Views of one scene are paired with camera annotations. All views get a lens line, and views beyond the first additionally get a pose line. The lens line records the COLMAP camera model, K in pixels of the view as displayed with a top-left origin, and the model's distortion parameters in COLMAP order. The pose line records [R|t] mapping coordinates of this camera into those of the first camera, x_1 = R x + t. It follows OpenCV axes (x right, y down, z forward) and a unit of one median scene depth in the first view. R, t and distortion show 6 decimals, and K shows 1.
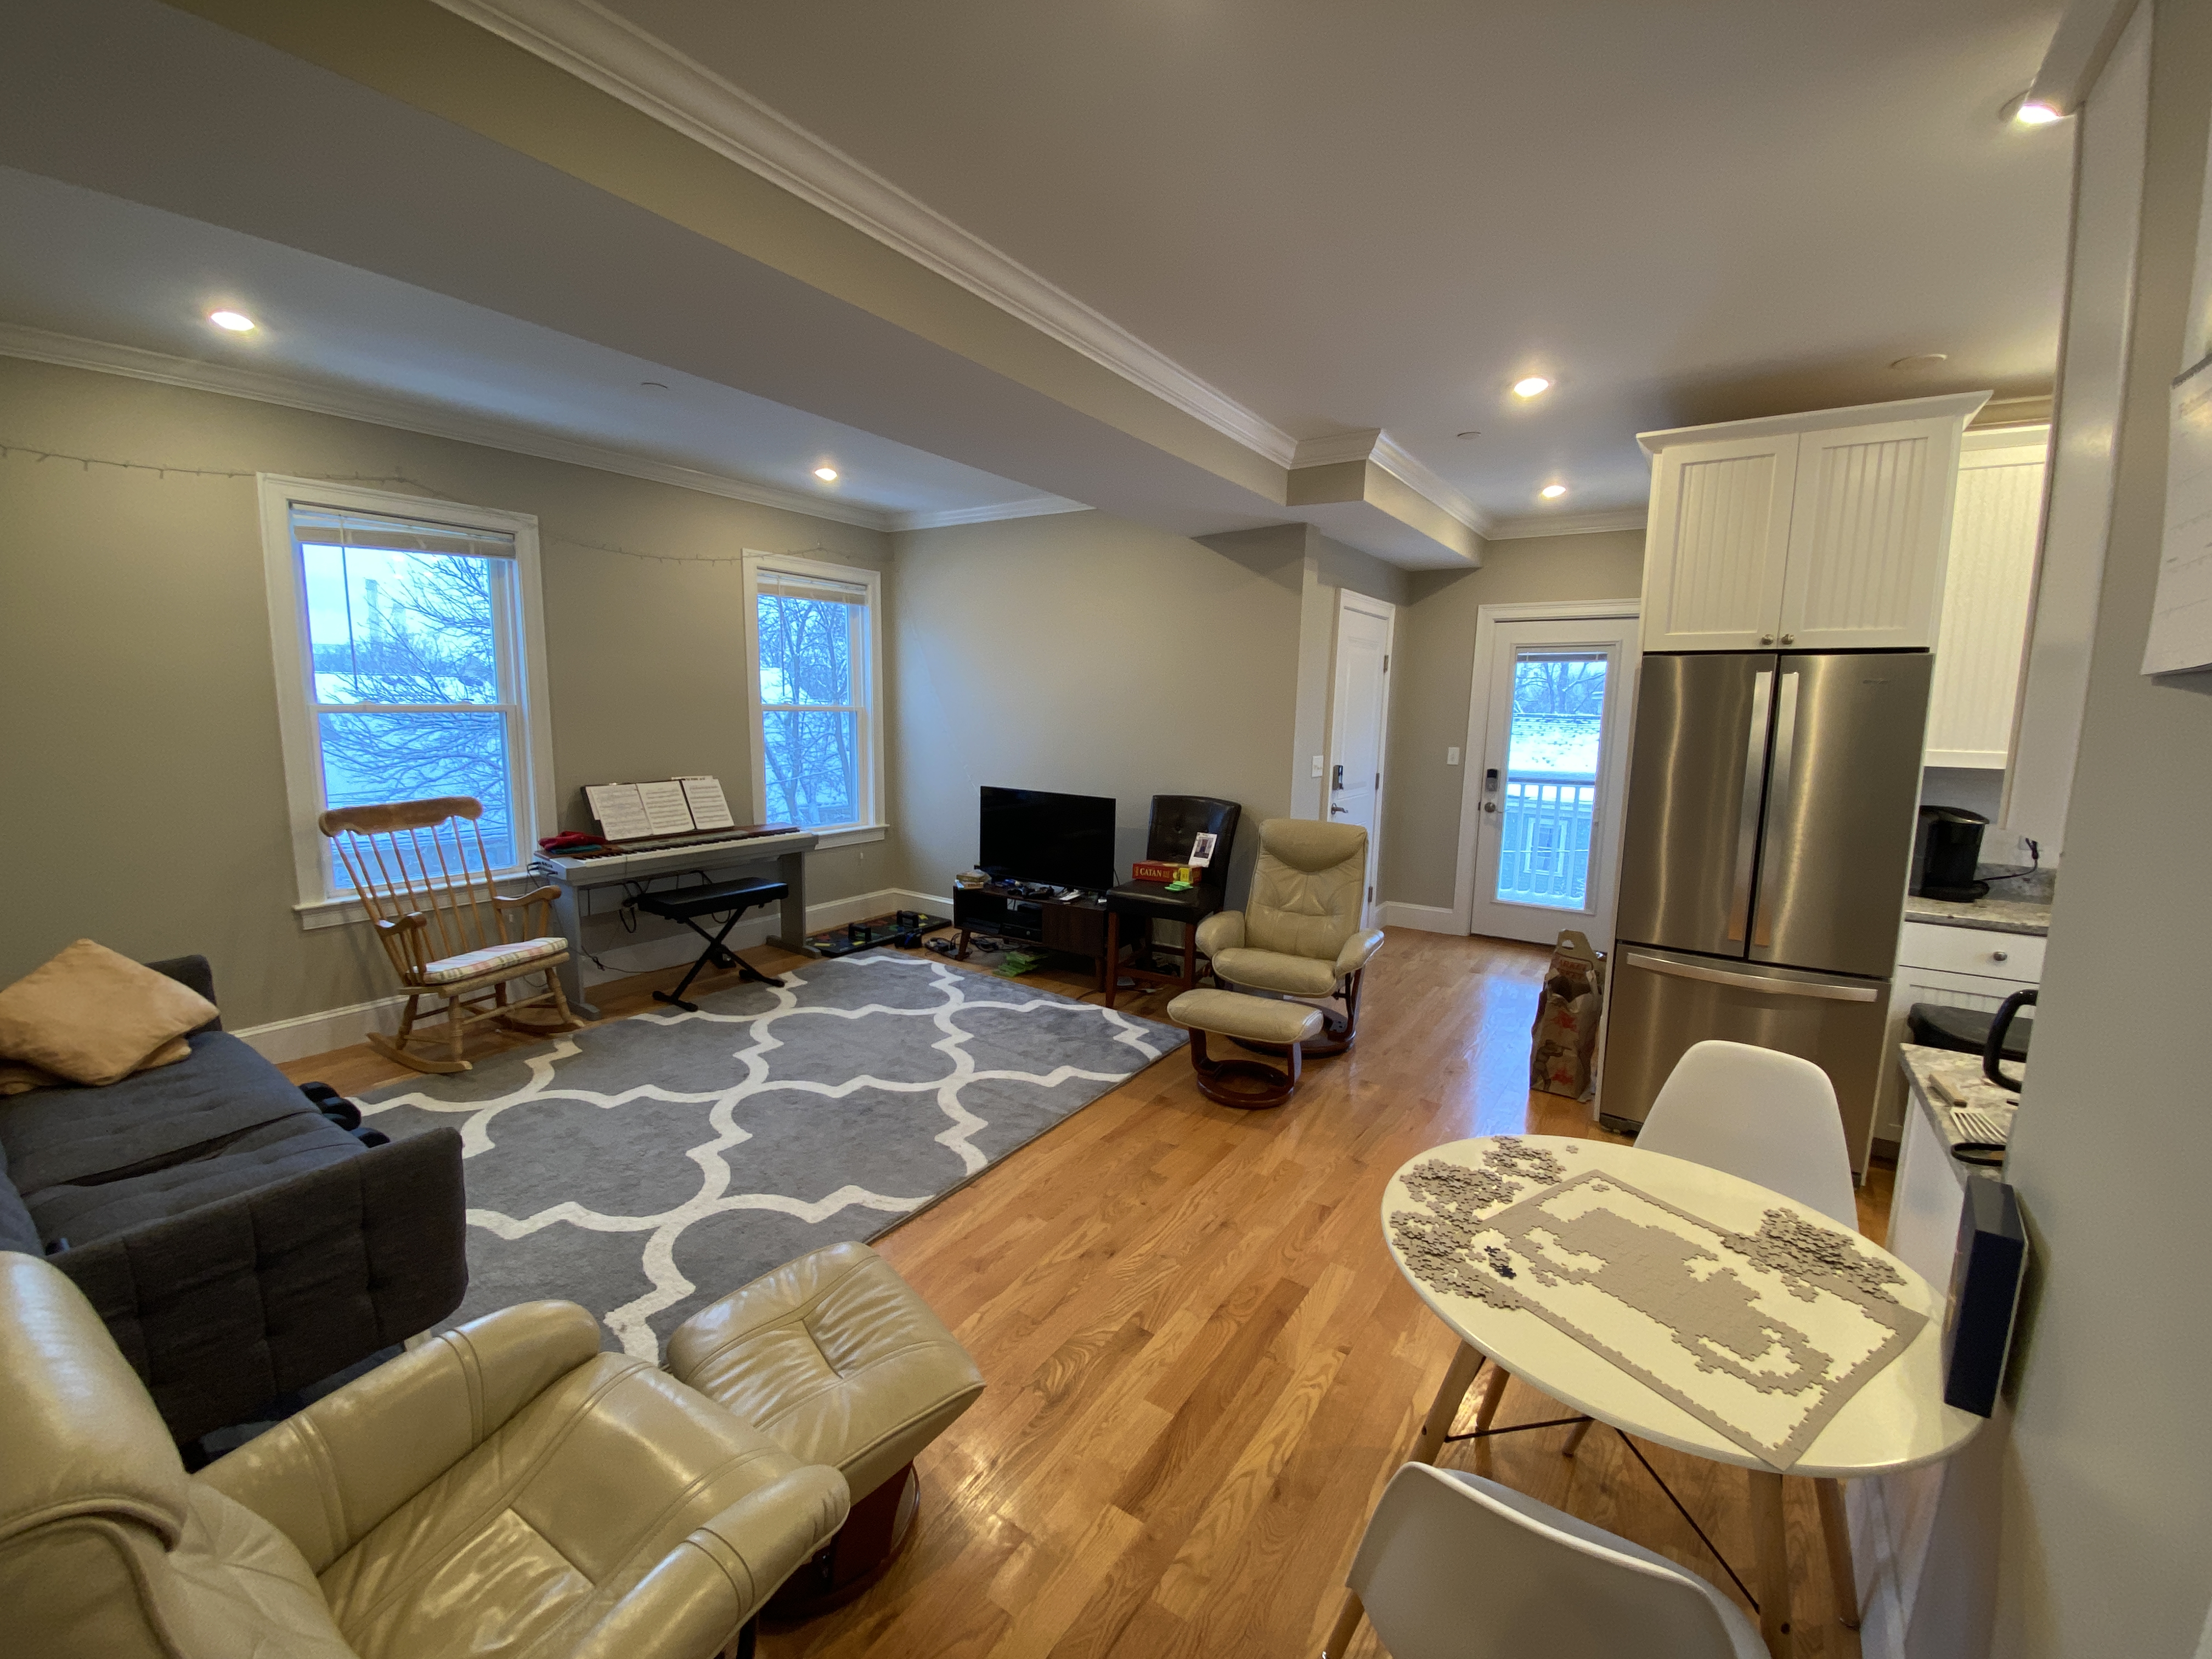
lens RADIAL K [[890.4, 0, 1106.0], [0, 890.4, 829.5], [0, 0, 1]] dist [0.037711, -0.030556]
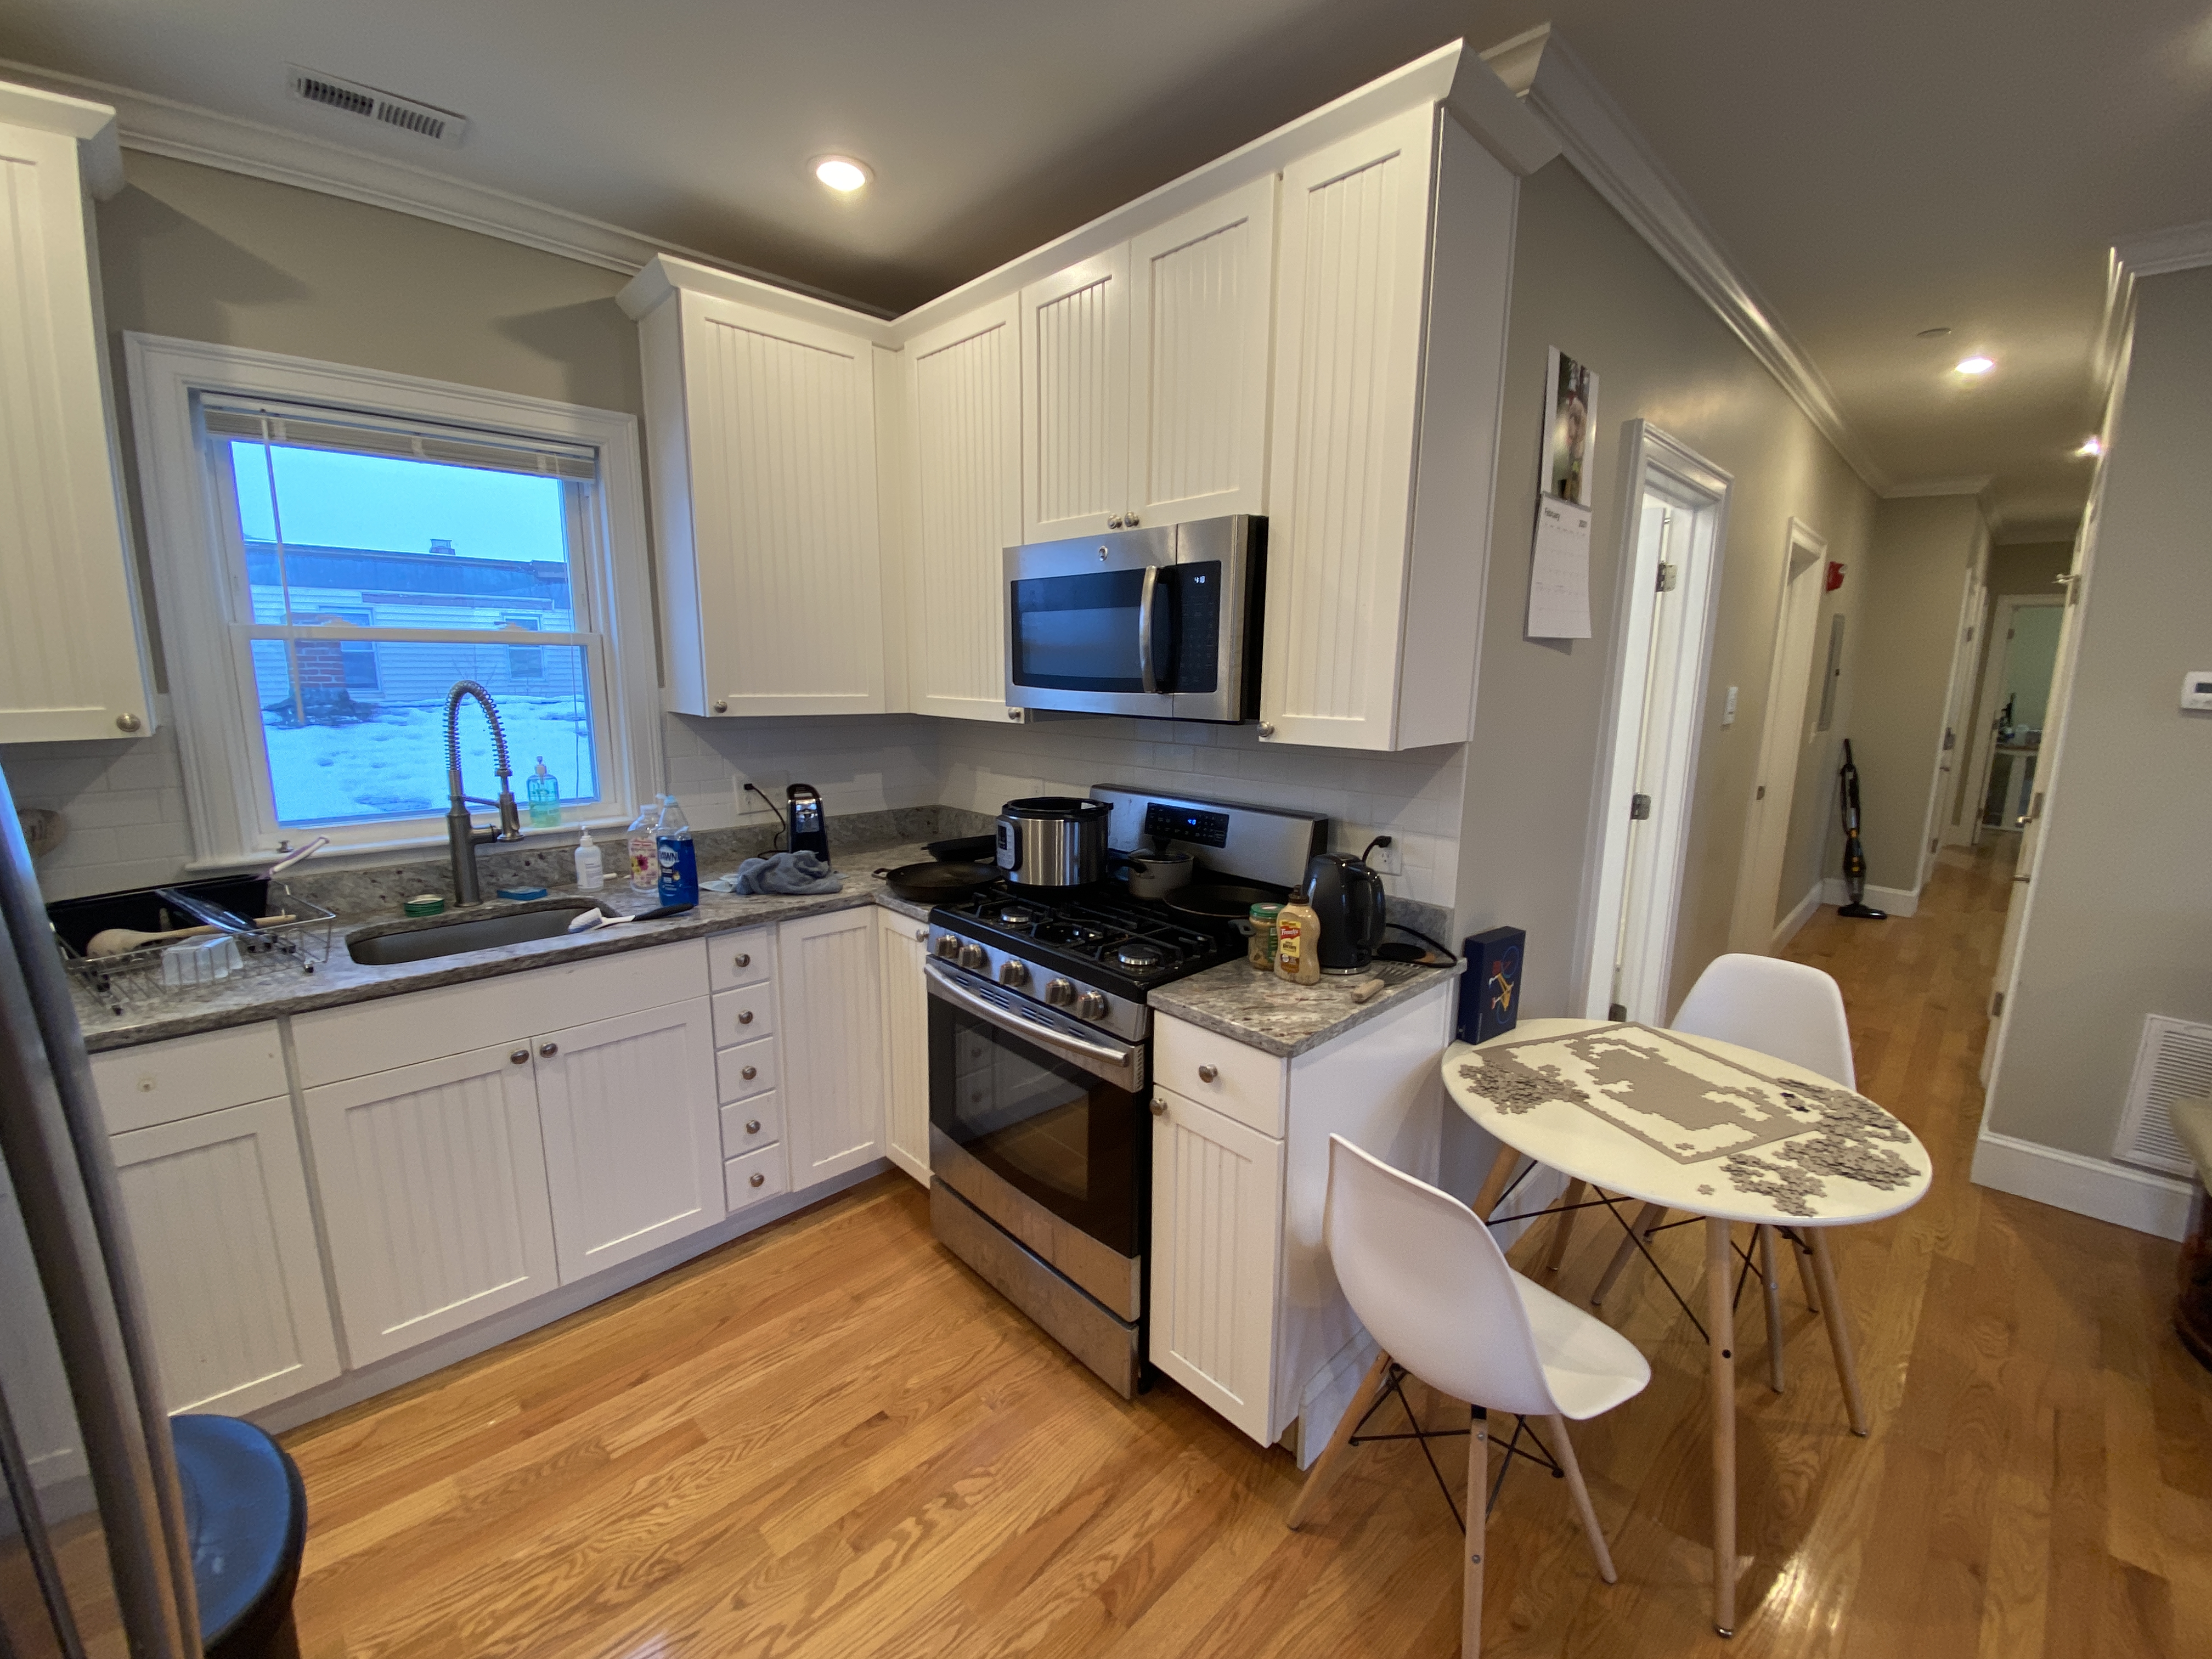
lens RADIAL K [[890.4, 0, 1106.0], [0, 890.4, 829.5], [0, 0, 1]] dist [0.037711, -0.030556]
pose [[-0.979140, -0.060899, 0.193846, 0.426680], [0.003628, 0.948636, 0.316350, -0.104779], [-0.203155, 0.310454, -0.928626, 0.826251]]
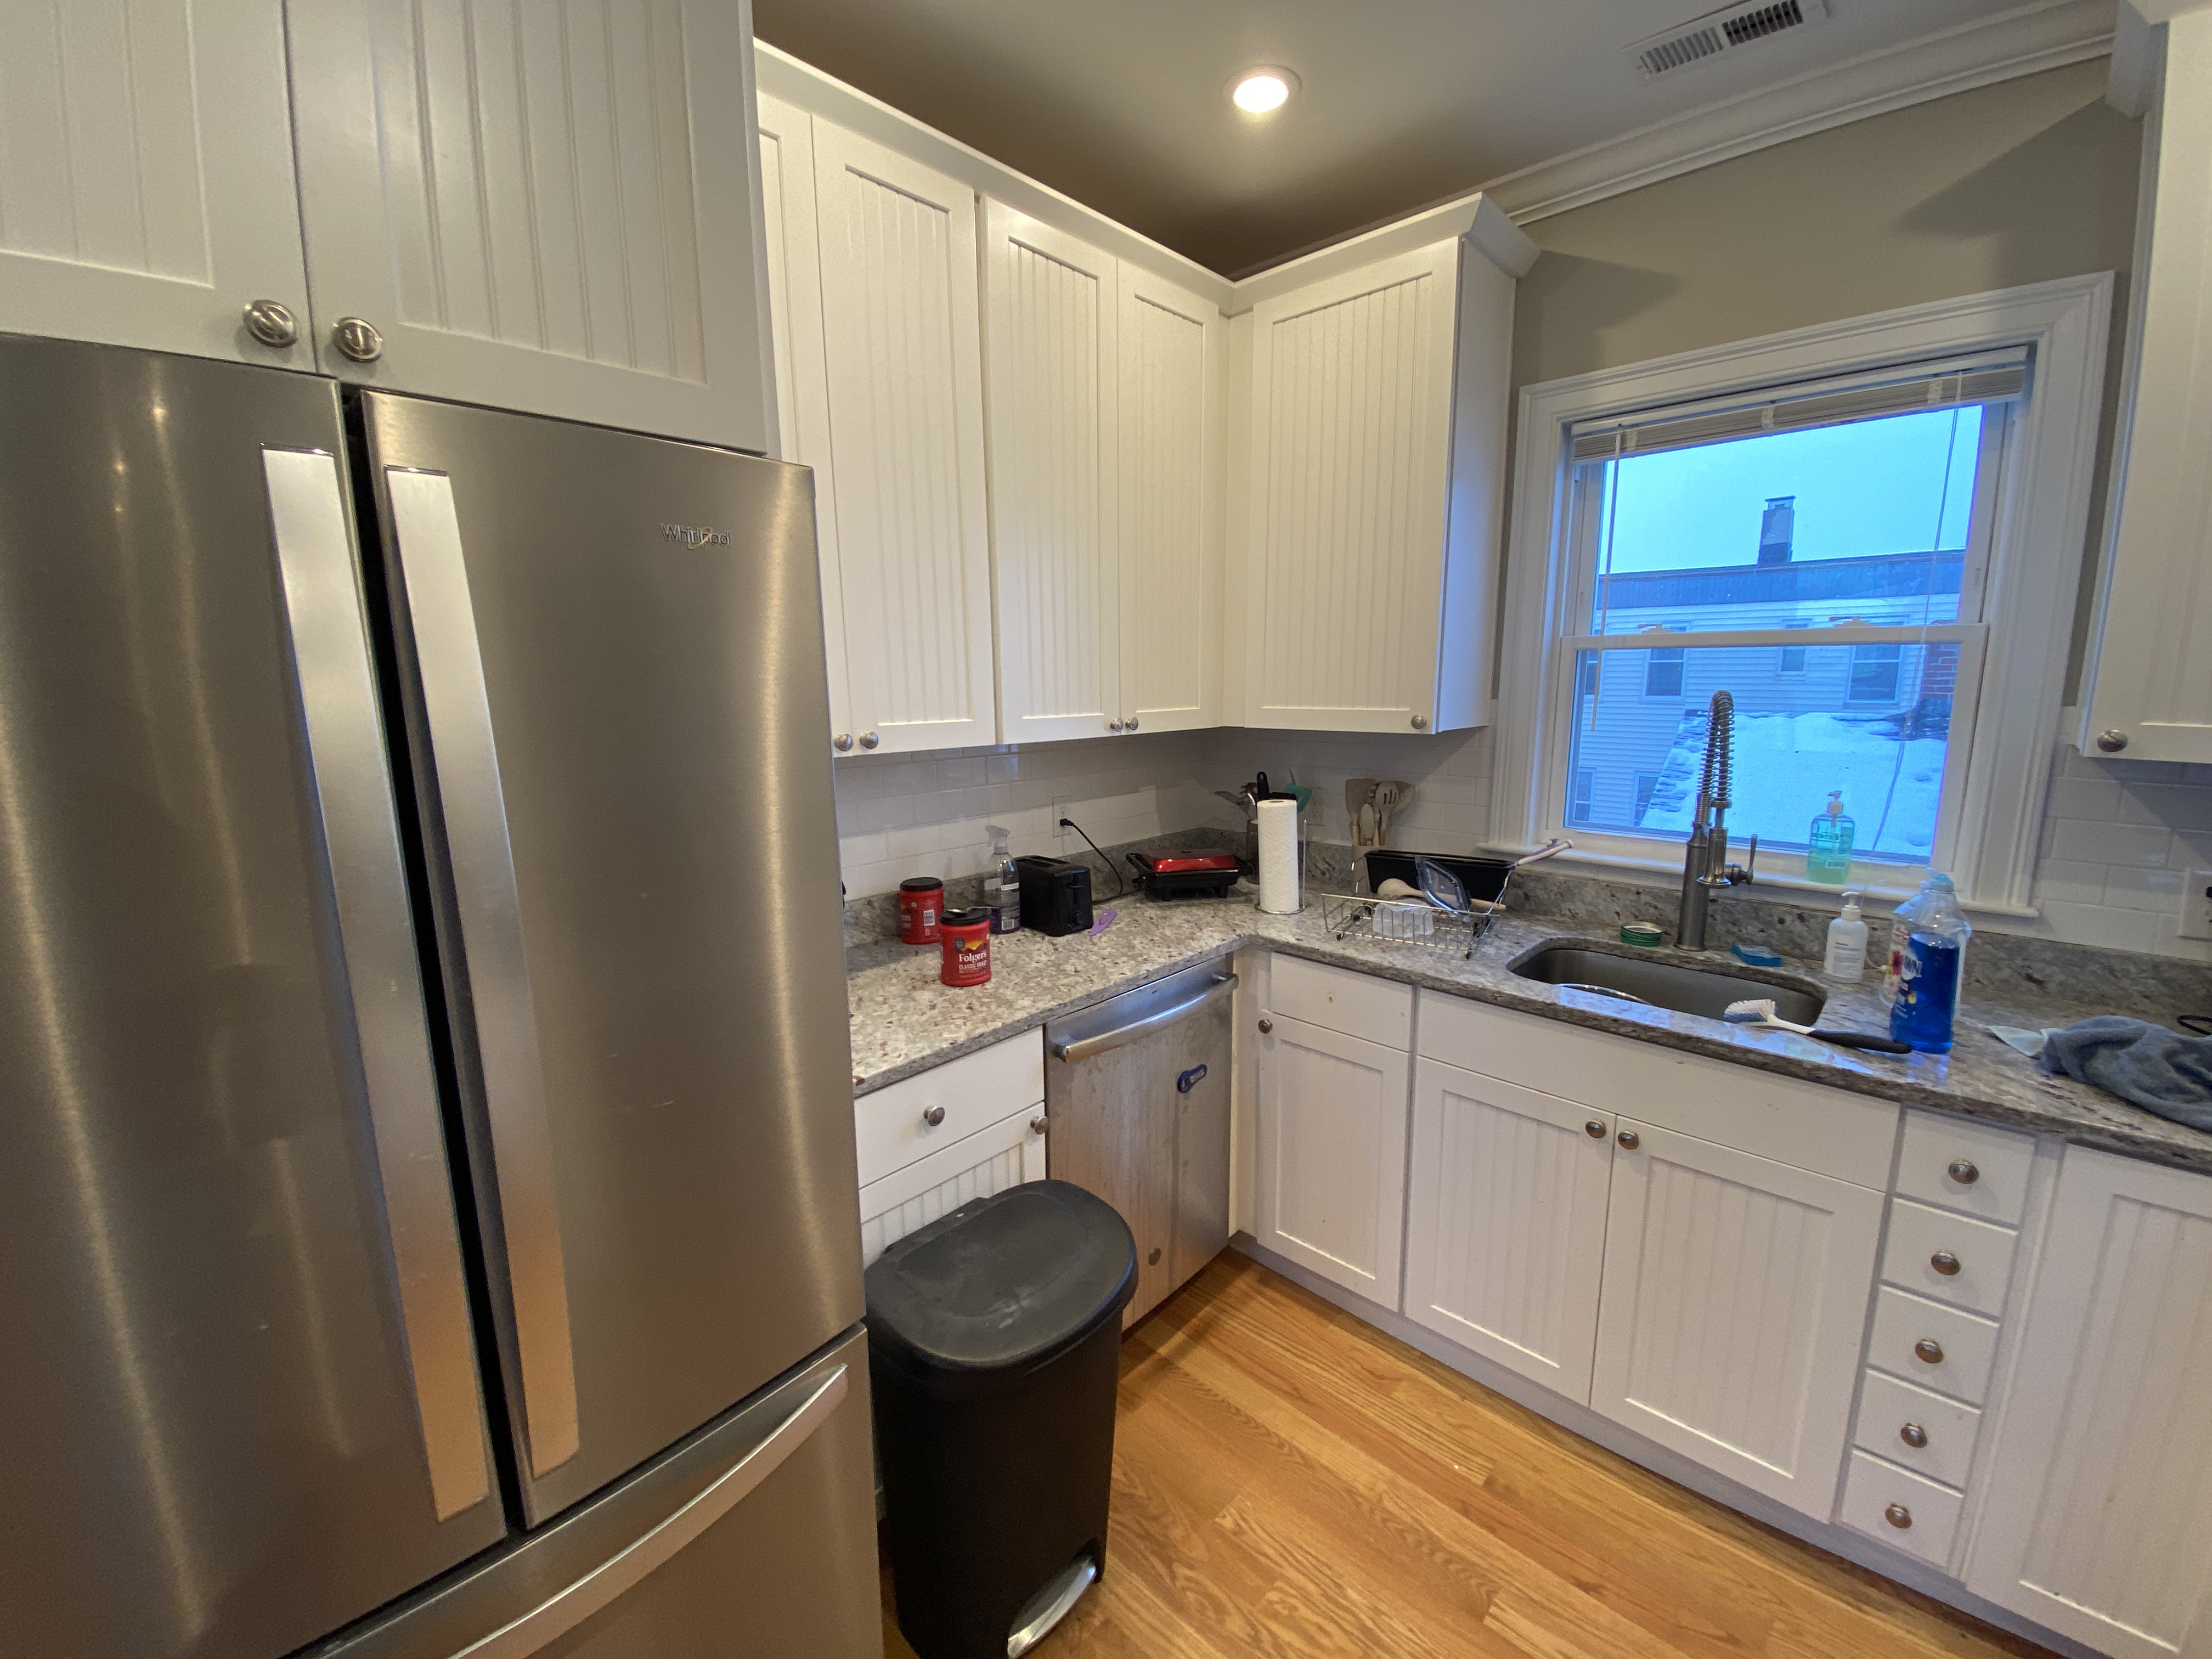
lens RADIAL K [[895.4, 0, 1102.0], [0, 895.4, 826.2], [0, 0, 1]] dist [0.021784, -0.022316]
pose [[0.161245, -0.180308, 0.970304, 0.407552], [0.149942, 0.976231, 0.156492, -0.069356], [-0.975458, 0.120256, 0.184448, 0.593249]]
